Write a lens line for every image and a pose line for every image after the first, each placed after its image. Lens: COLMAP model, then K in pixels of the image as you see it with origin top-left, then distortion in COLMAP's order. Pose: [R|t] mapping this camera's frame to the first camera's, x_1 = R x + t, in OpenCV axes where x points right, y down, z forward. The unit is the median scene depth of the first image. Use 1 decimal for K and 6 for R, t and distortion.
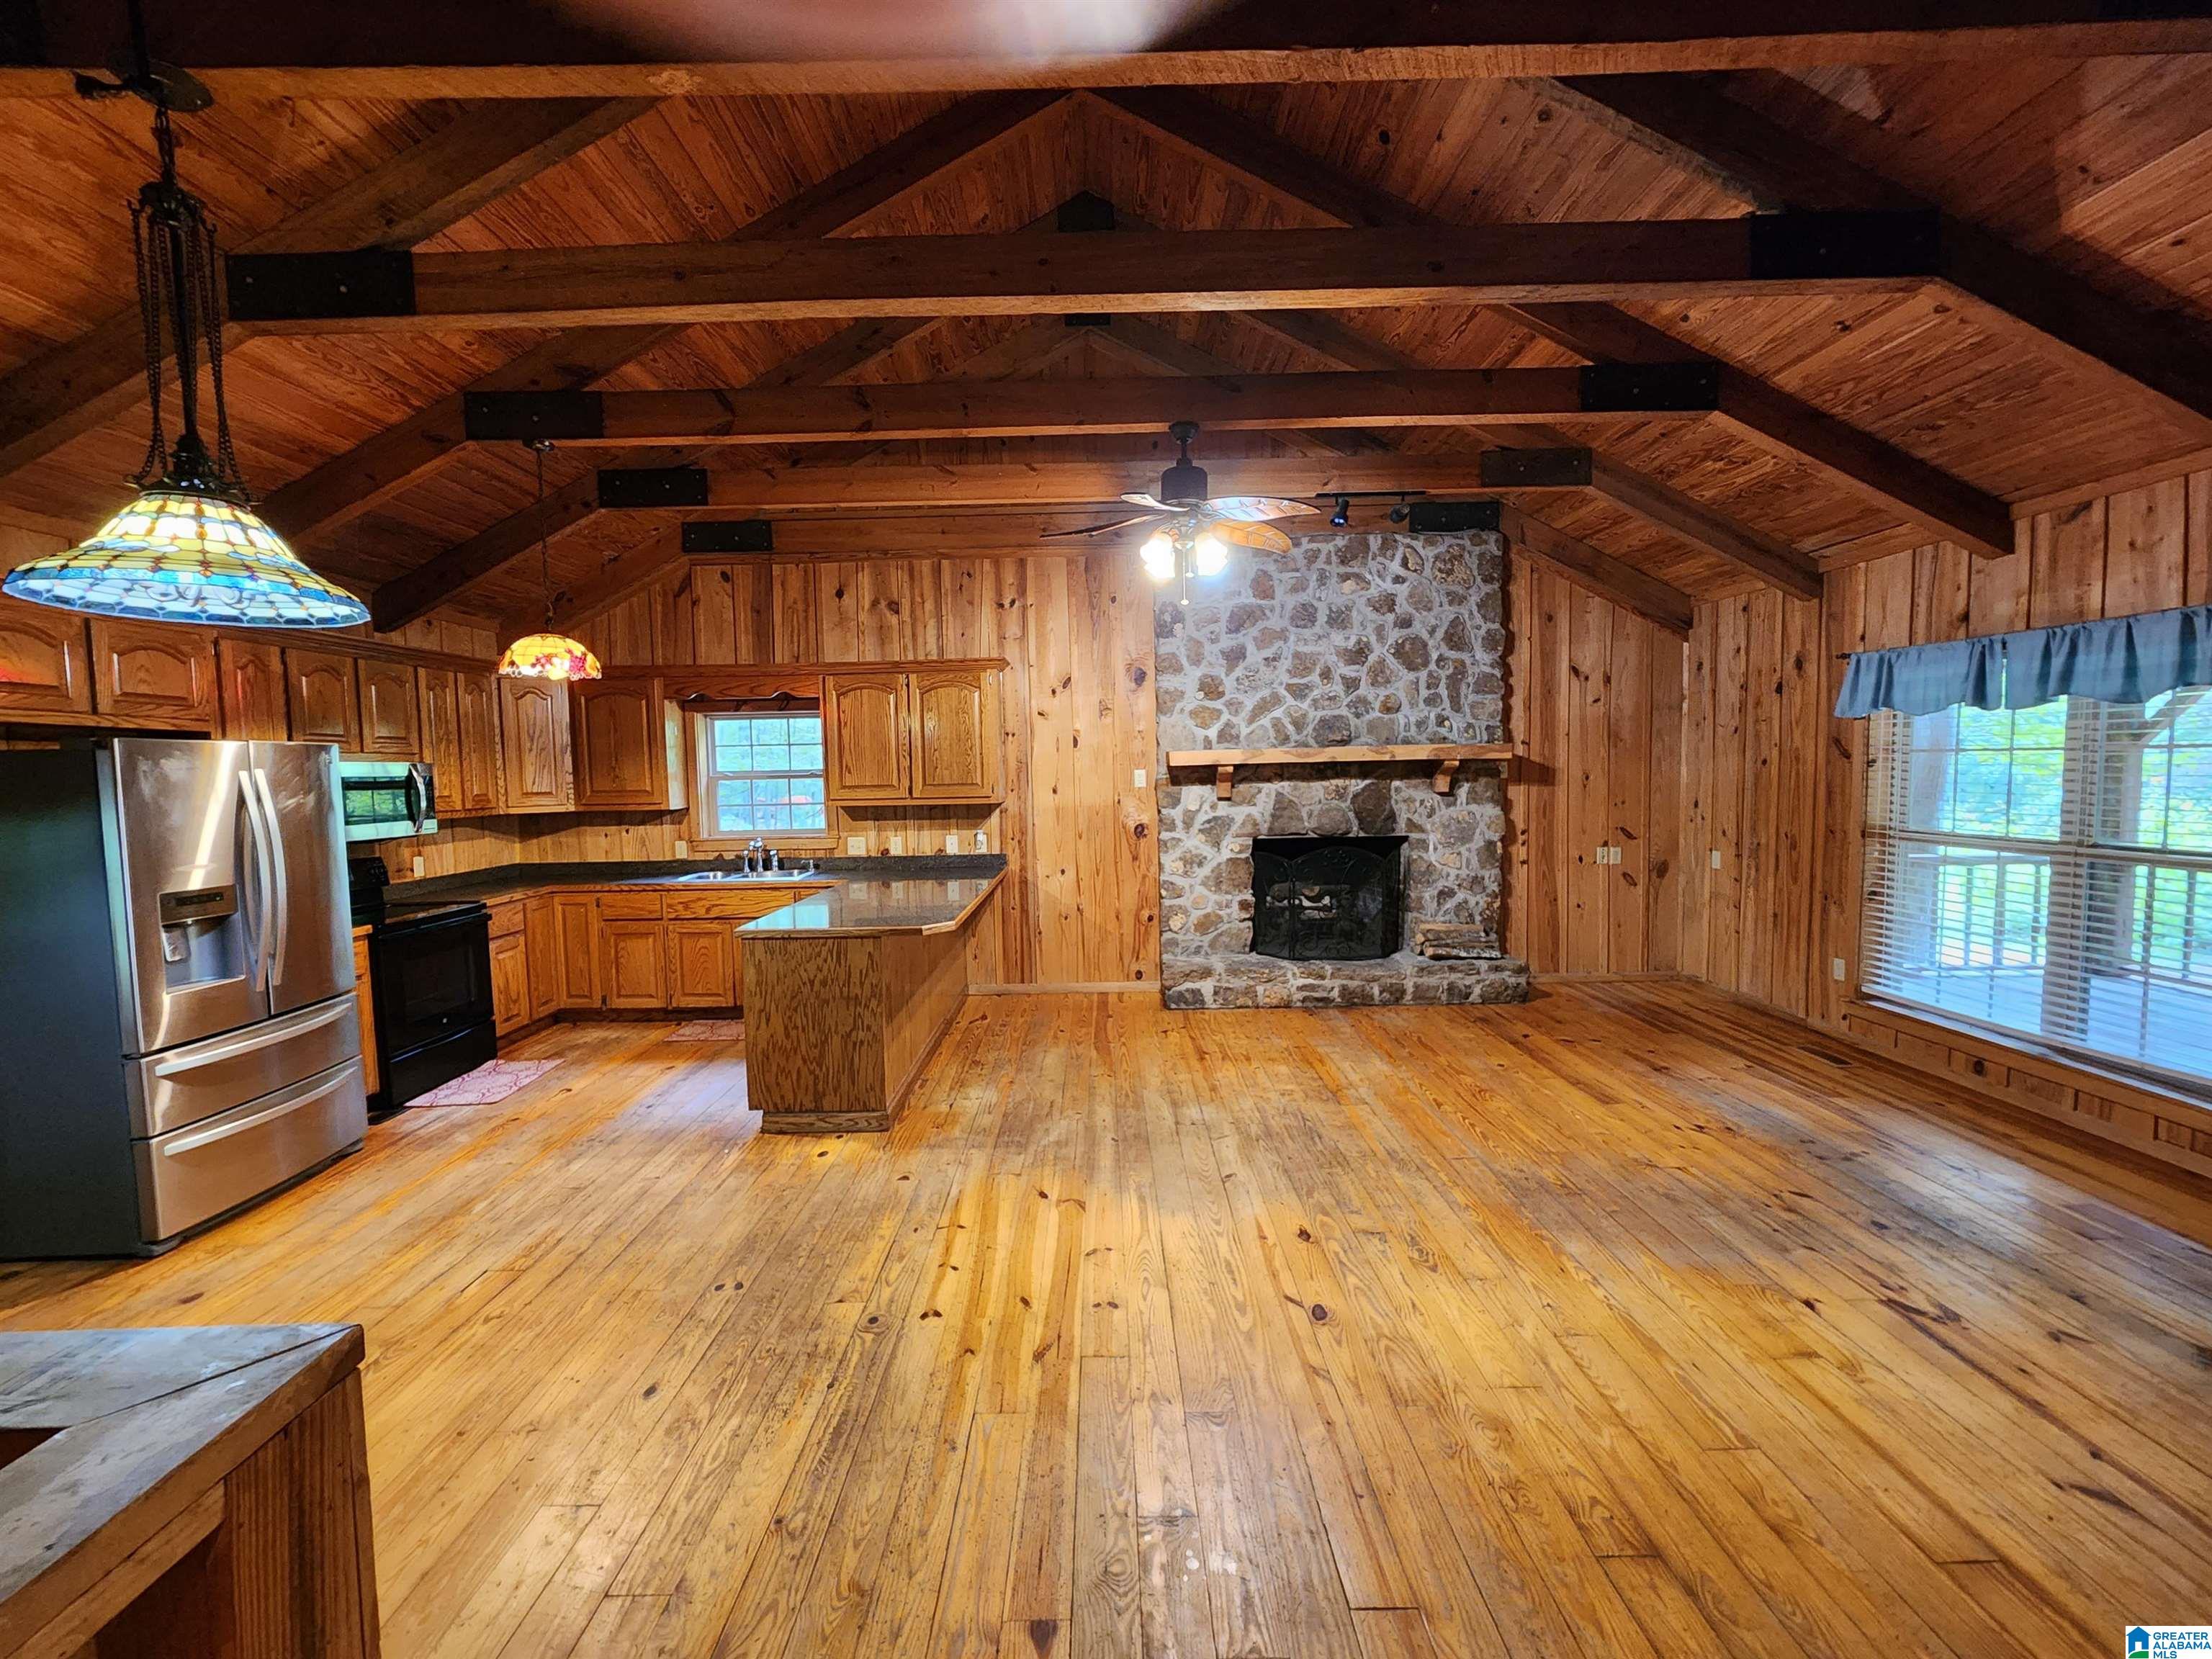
lens RADIAL K [[902.9, 0, 1100.5], [0, 902.9, 827.9], [0, 0, 1]] dist [0.000875, -0.000217]
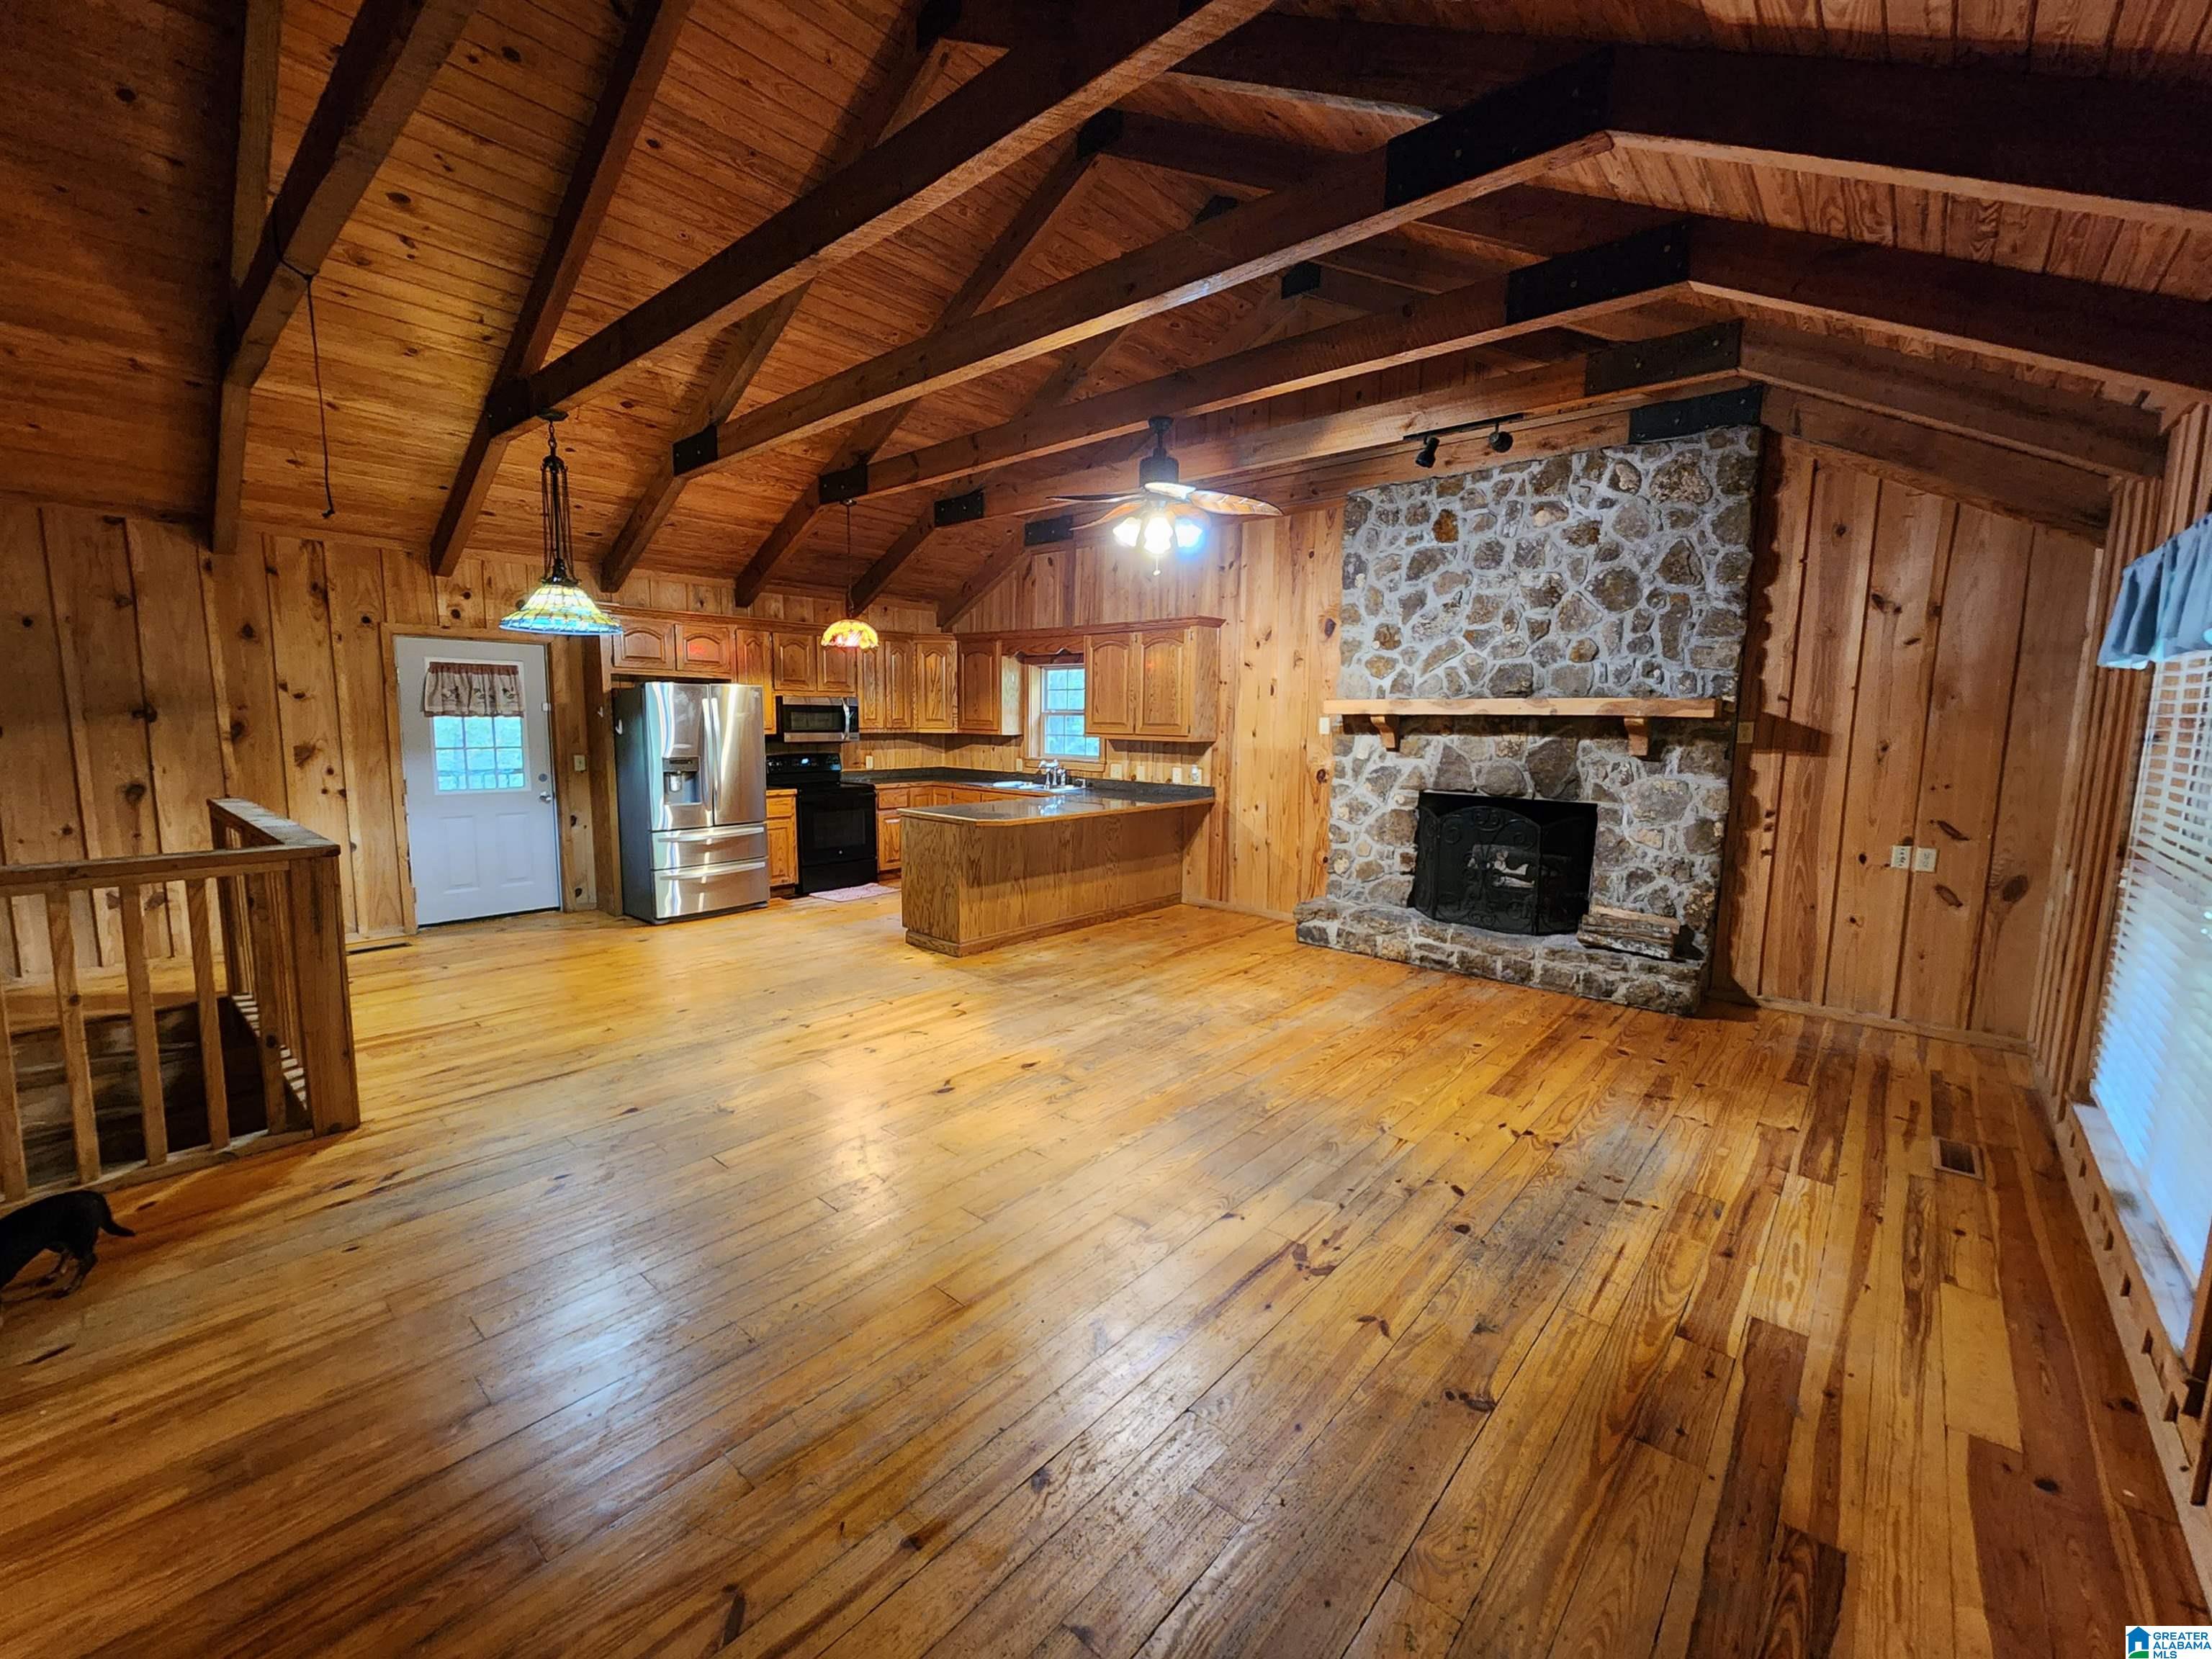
lens RADIAL K [[902.9, 0, 1094.0], [0, 902.9, 830.5], [0, 0, 1]] dist [0.000875, -0.000217]
pose [[0.752130, 0.113778, -0.649118, 0.547535], [-0.071361, 0.993253, 0.091413, -0.010885], [0.655139, -0.022433, 0.755175, 0.030399]]
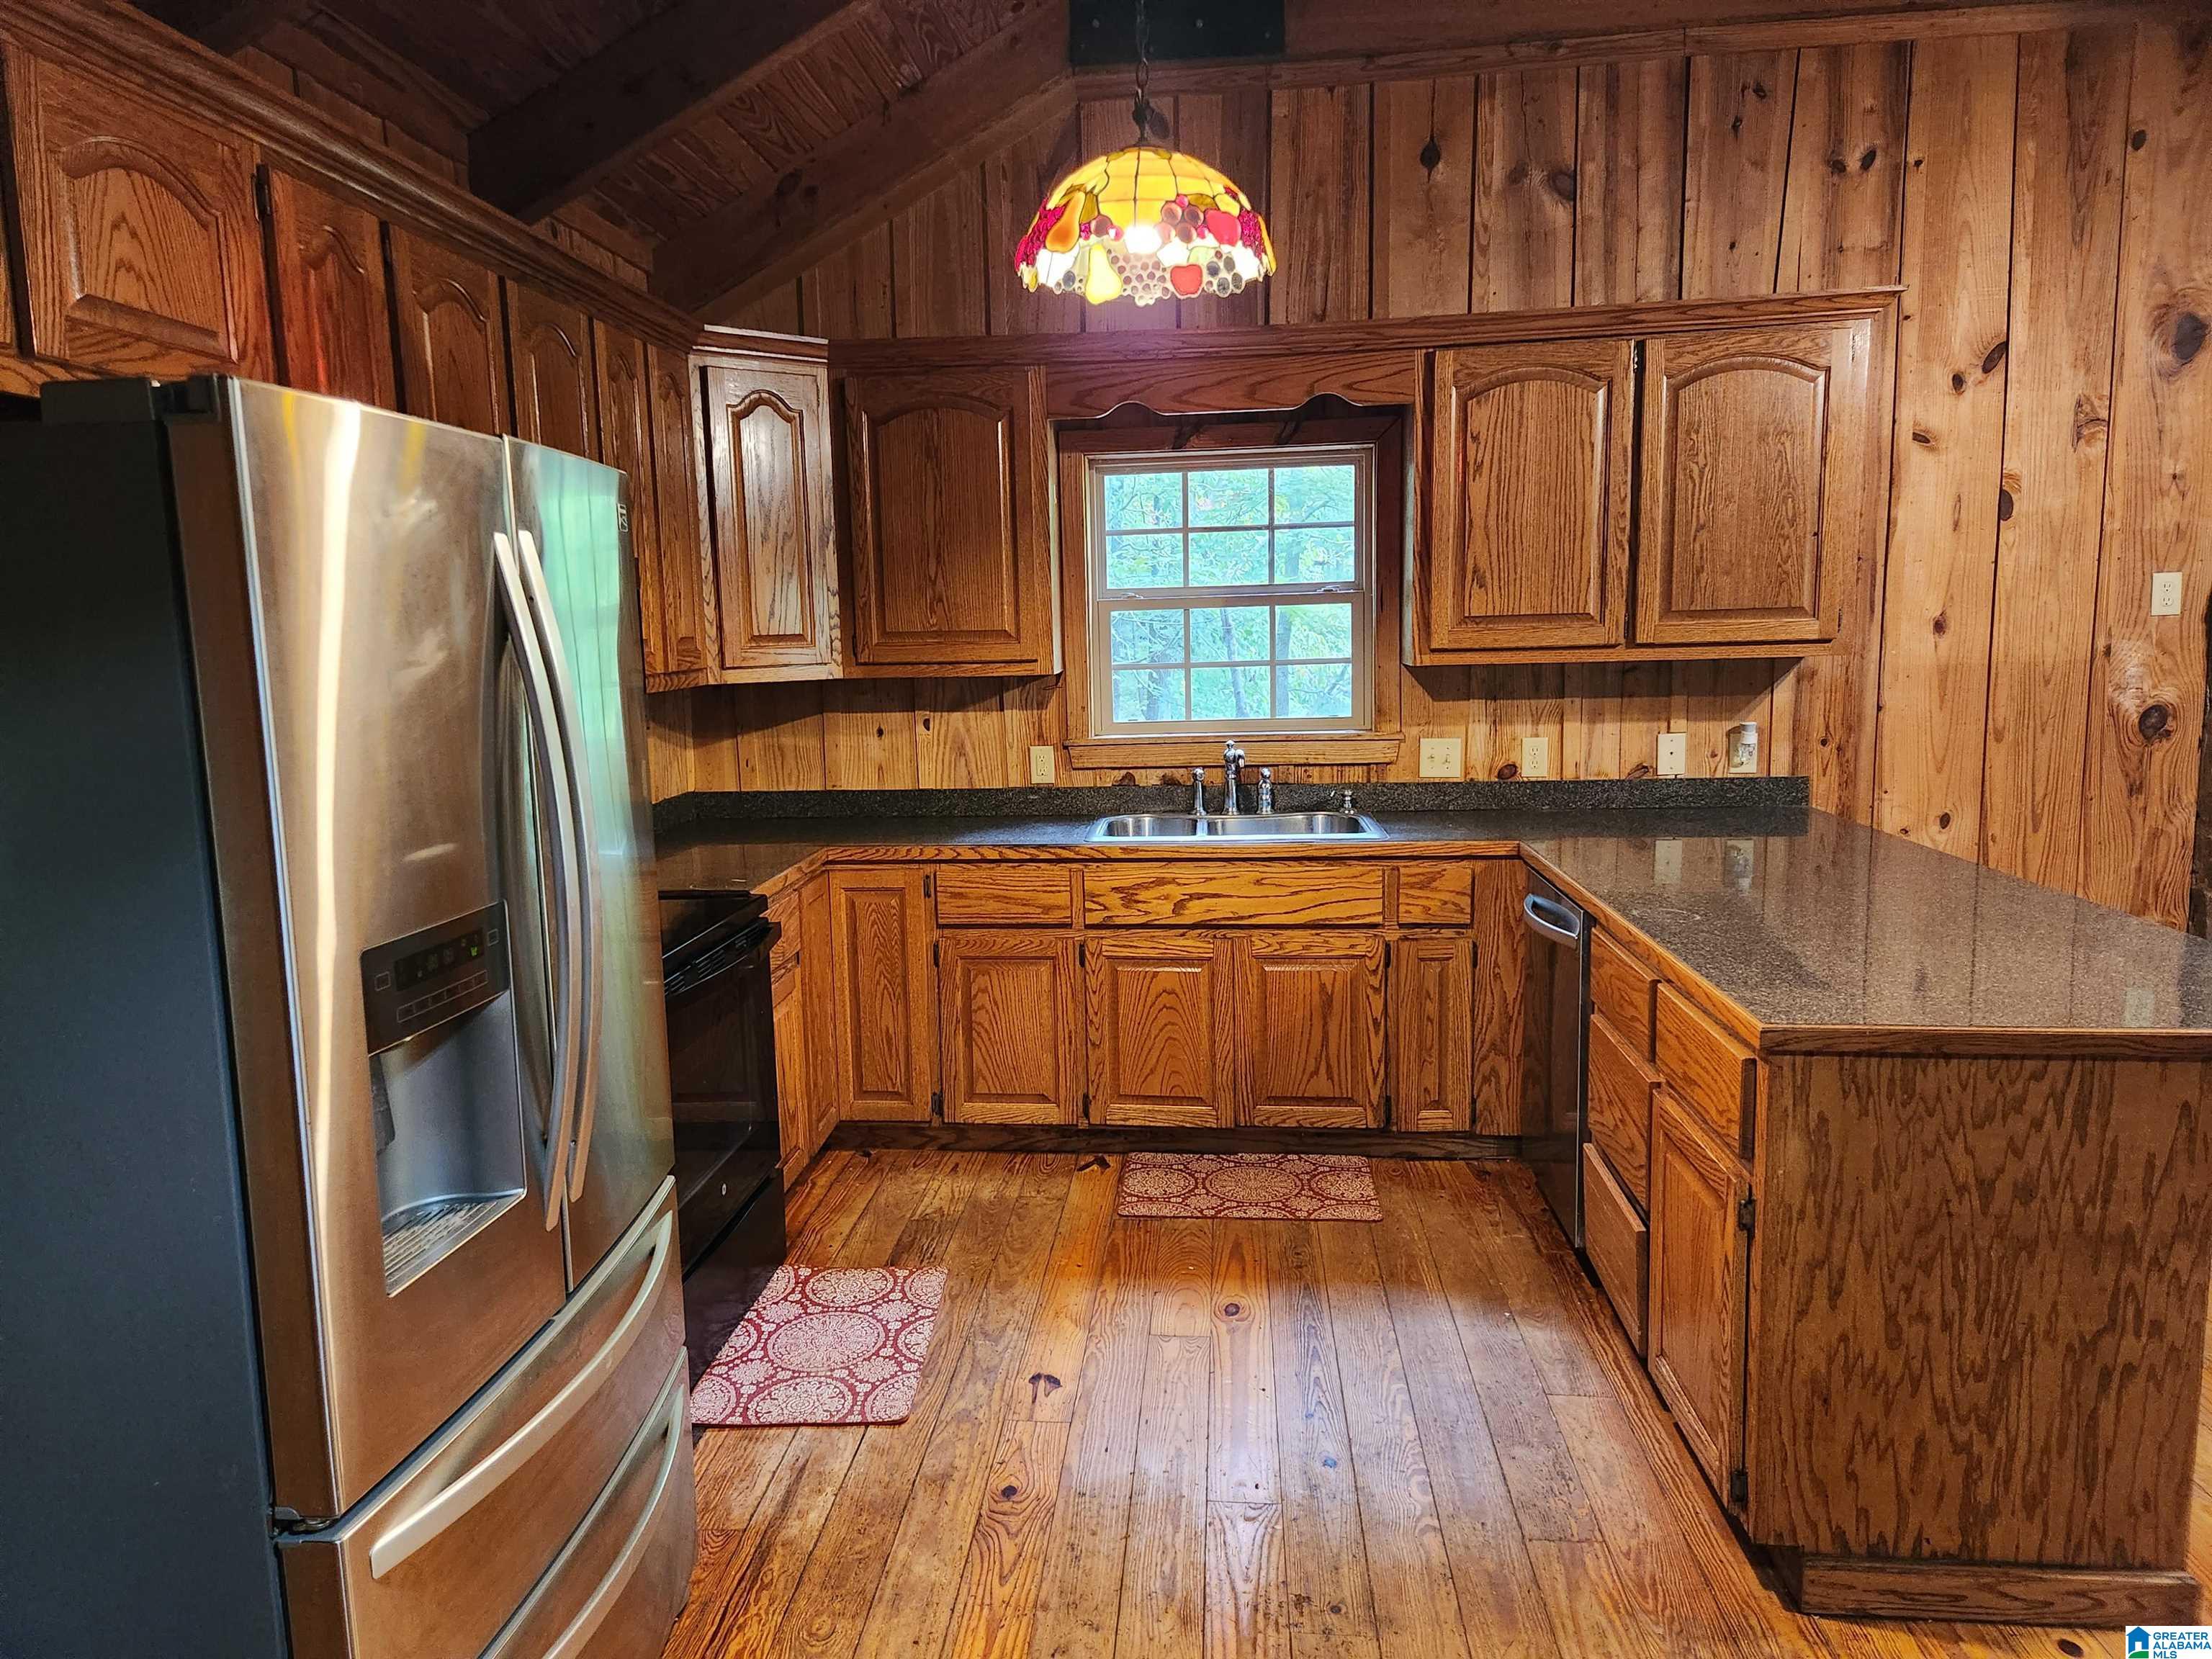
lens RADIAL K [[1469.0, 0, 1095.5], [0, 1469.0, 822.8], [0, 0, 1]] dist [0.038012, -0.019283]
pose [[0.994926, 0.007928, -0.100299, -0.376634], [-0.000576, 0.997323, 0.073126, -0.000448], [0.100611, -0.072697, 0.992266, 0.280895]]
